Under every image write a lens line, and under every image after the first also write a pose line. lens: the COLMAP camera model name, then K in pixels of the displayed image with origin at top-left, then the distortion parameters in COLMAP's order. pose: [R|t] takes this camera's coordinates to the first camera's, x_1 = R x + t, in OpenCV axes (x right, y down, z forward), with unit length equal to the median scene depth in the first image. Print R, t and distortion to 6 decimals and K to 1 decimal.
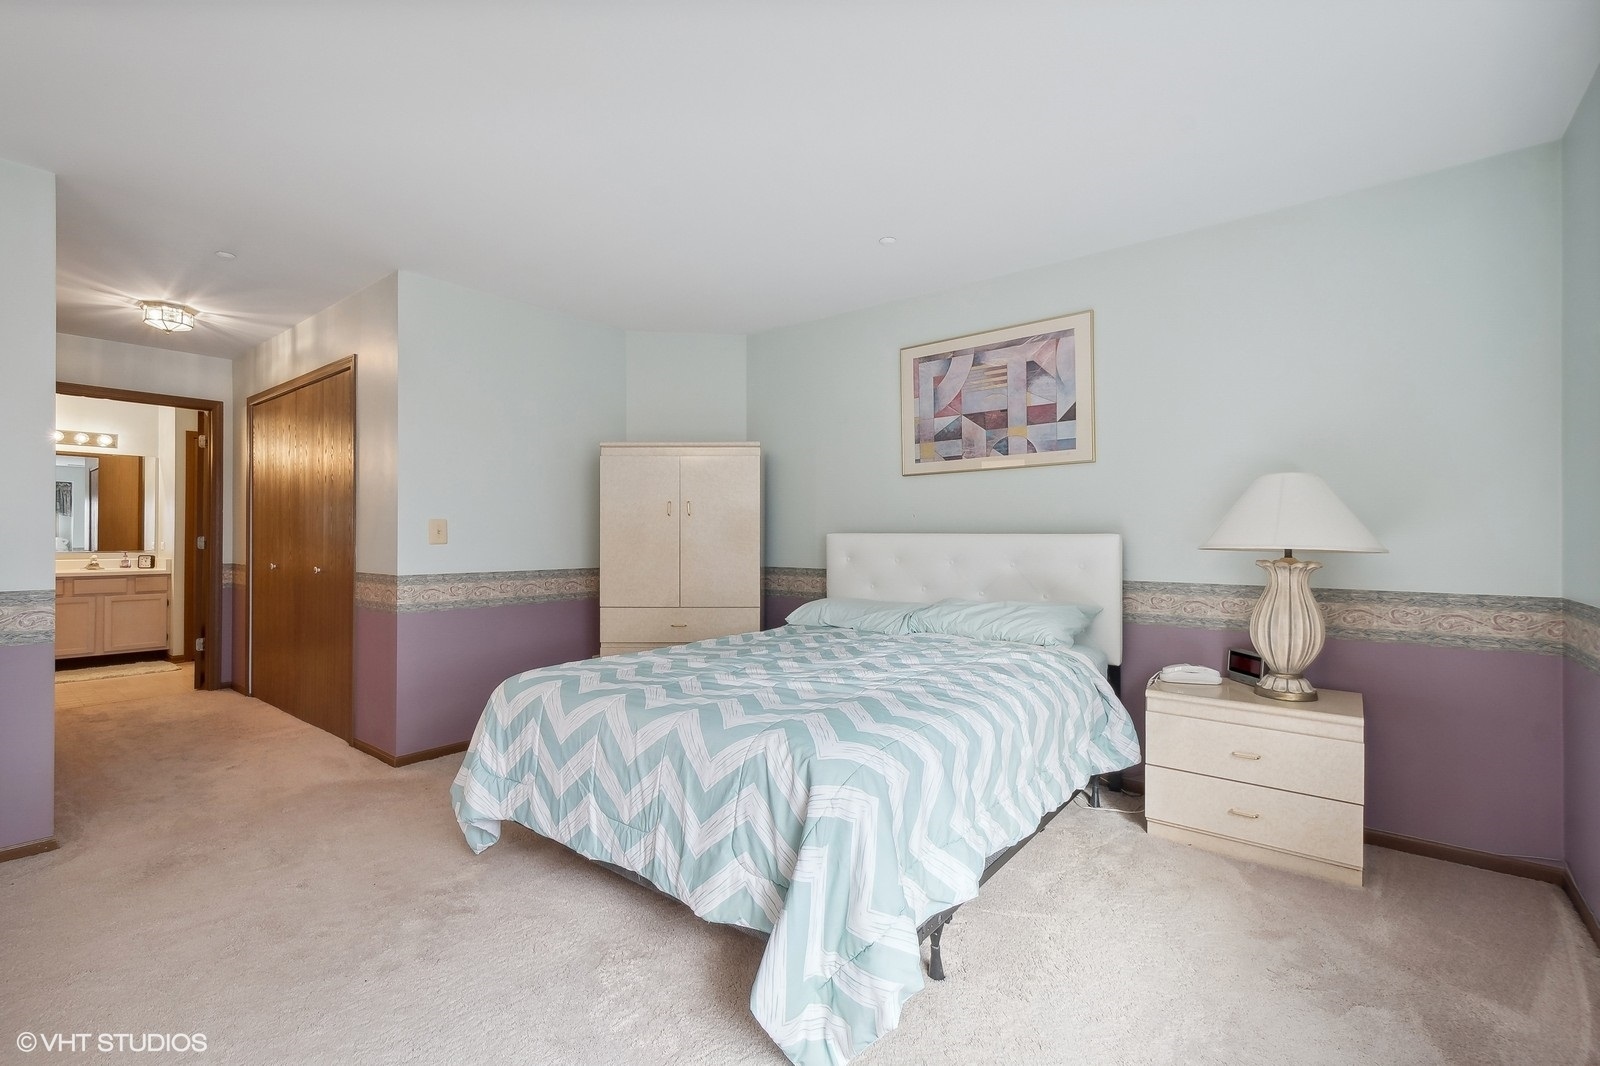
lens RADIAL K [[713.0, 0, 805.8], [0, 713.0, 532.3], [0, 0, 1]] dist [0.009831, -0.002255]
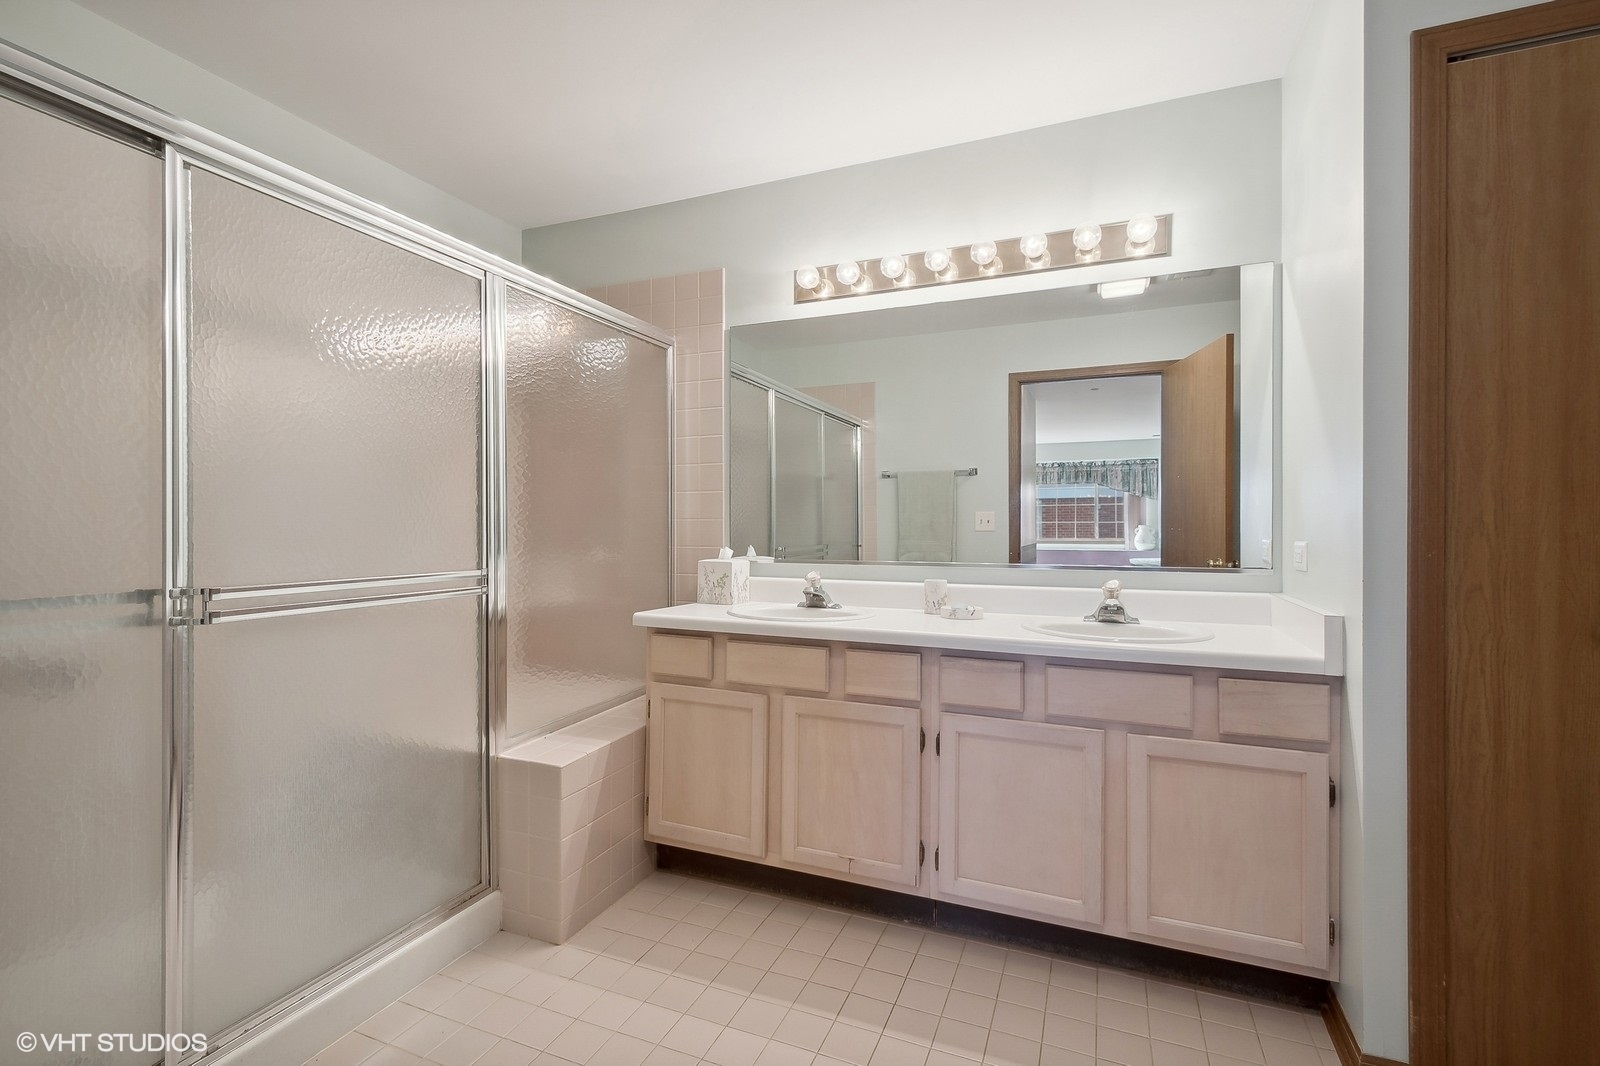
lens RADIAL K [[713.0, 0, 809.8], [0, 713.0, 525.2], [0, 0, 1]] dist [0.009831, -0.002255]
pose [[0.280228, -0.004033, -0.959925, -0.713279], [0.012090, 0.999927, -0.000671, 0.005992], [0.959857, -0.011417, 0.280256, 0.771621]]
